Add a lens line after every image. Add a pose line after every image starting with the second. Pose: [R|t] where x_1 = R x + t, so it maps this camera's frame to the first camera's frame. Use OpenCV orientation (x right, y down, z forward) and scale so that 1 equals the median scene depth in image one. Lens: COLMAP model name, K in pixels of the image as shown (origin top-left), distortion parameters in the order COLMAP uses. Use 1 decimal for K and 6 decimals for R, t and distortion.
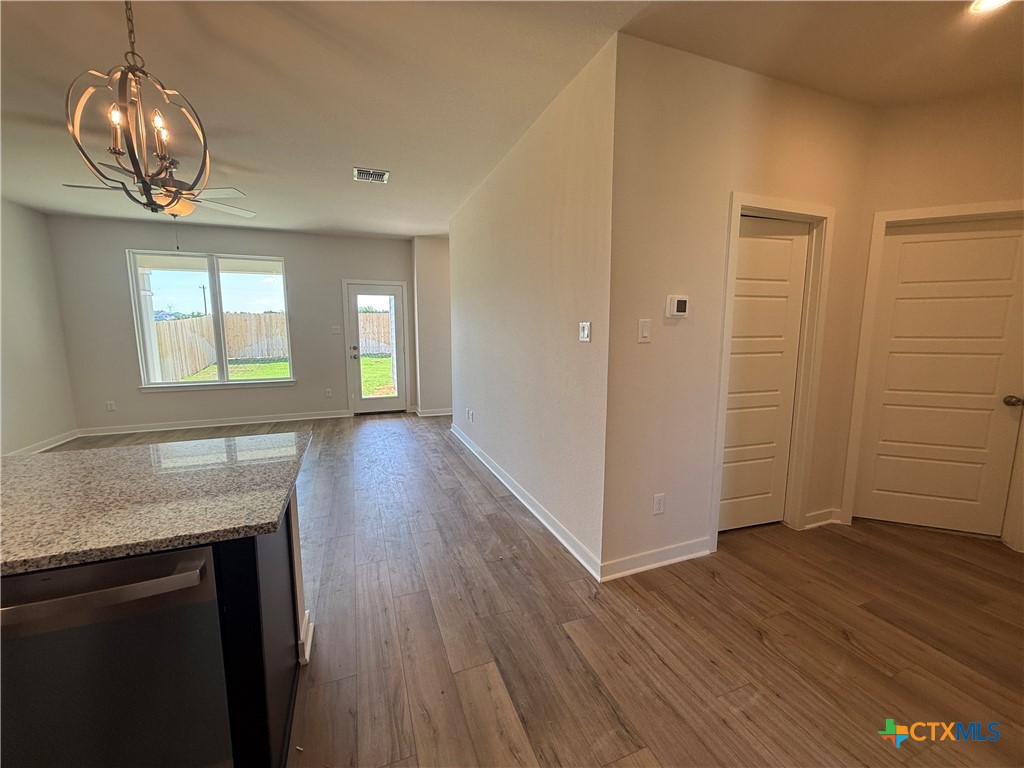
lens RADIAL K [[409.2, 0, 510.1], [0, 409.2, 382.9], [0, 0, 1]] dist [-0.000009, 0.000355]
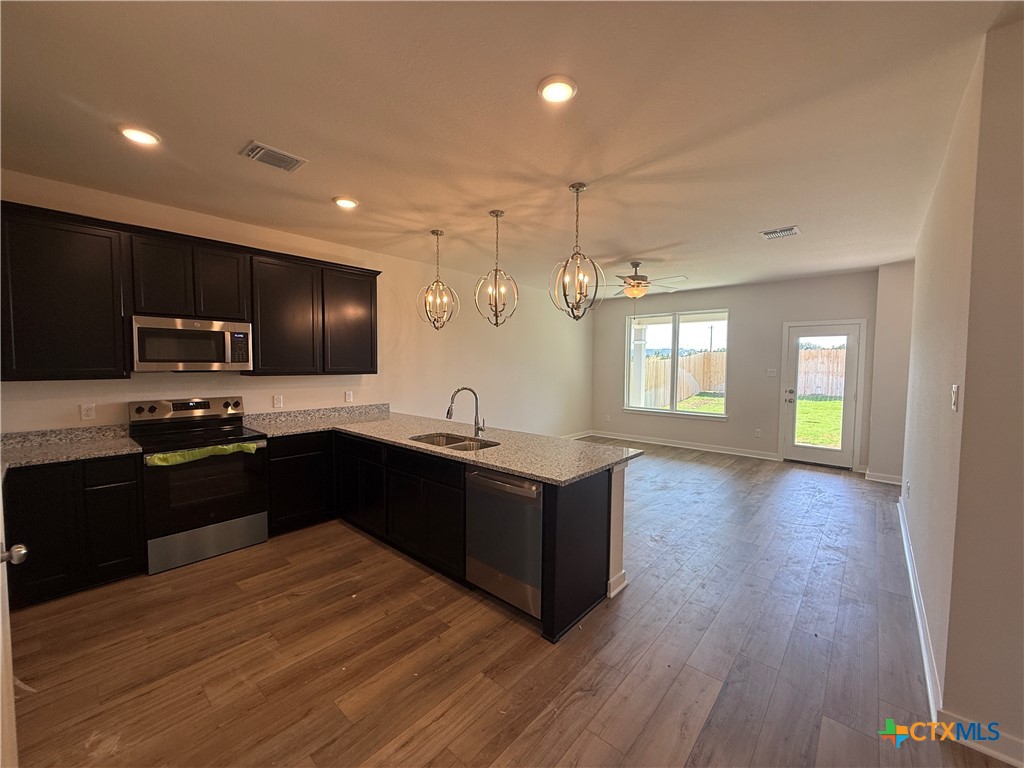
lens RADIAL K [[409.2, 0, 510.1], [0, 409.2, 382.9], [0, 0, 1]] dist [-0.000009, 0.000355]
pose [[0.458929, 0.049919, -0.887070, 0.405048], [-0.123683, 0.992288, -0.008147, -0.036000], [0.879822, 0.113455, 0.461564, -0.083330]]
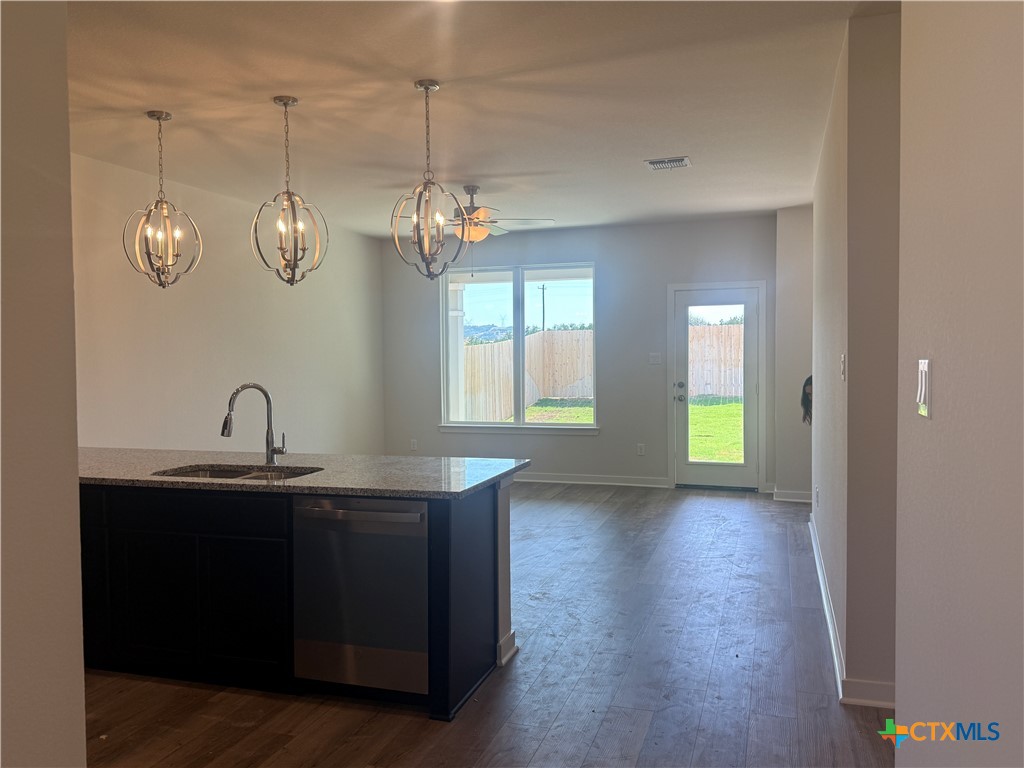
lens RADIAL K [[817.8, 0, 508.4], [0, 817.8, 376.8], [0, 0, 1]] dist [0.165763, -0.341537]
pose [[0.778120, 0.012499, -0.627991, 0.565613], [-0.073580, 0.994732, -0.071372, 0.041809], [0.623791, 0.101744, 0.774941, -0.498182]]
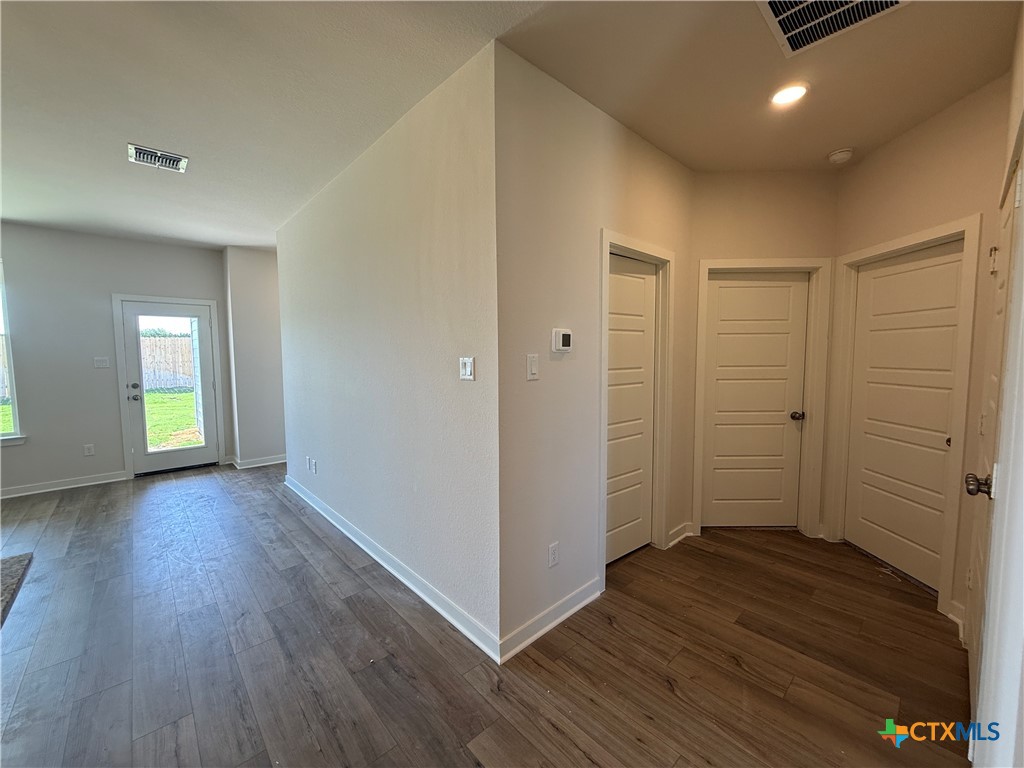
lens RADIAL K [[409.2, 0, 510.1], [0, 409.2, 382.9], [0, 0, 1]] dist [-0.000009, 0.000355]
pose [[0.929676, -0.031815, 0.367002, -0.042275], [0.053932, 0.997284, -0.050166, -0.038848], [-0.364409, 0.066431, 0.928866, 0.138580]]
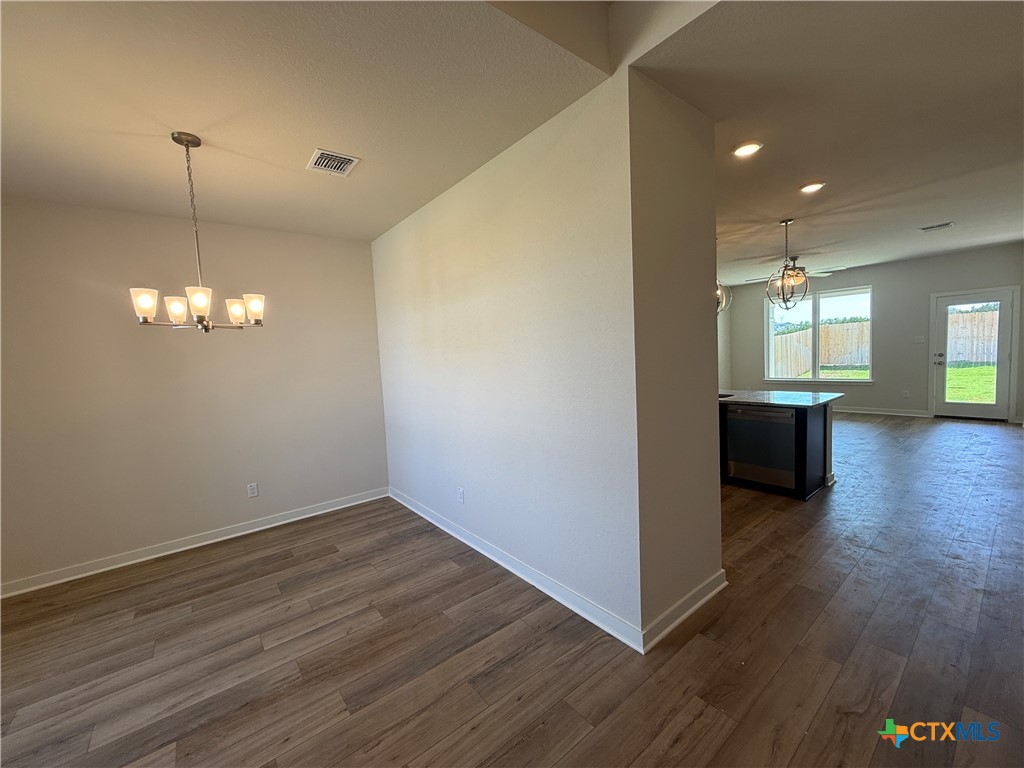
lens RADIAL K [[409.2, 0, 510.1], [0, 409.2, 382.9], [0, 0, 1]] dist [-0.000009, 0.000355]
pose [[0.296382, 0.055608, -0.953449, 0.753433], [-0.073042, 0.996700, 0.035425, 0.079039], [0.952272, 0.059142, 0.299466, -0.960221]]
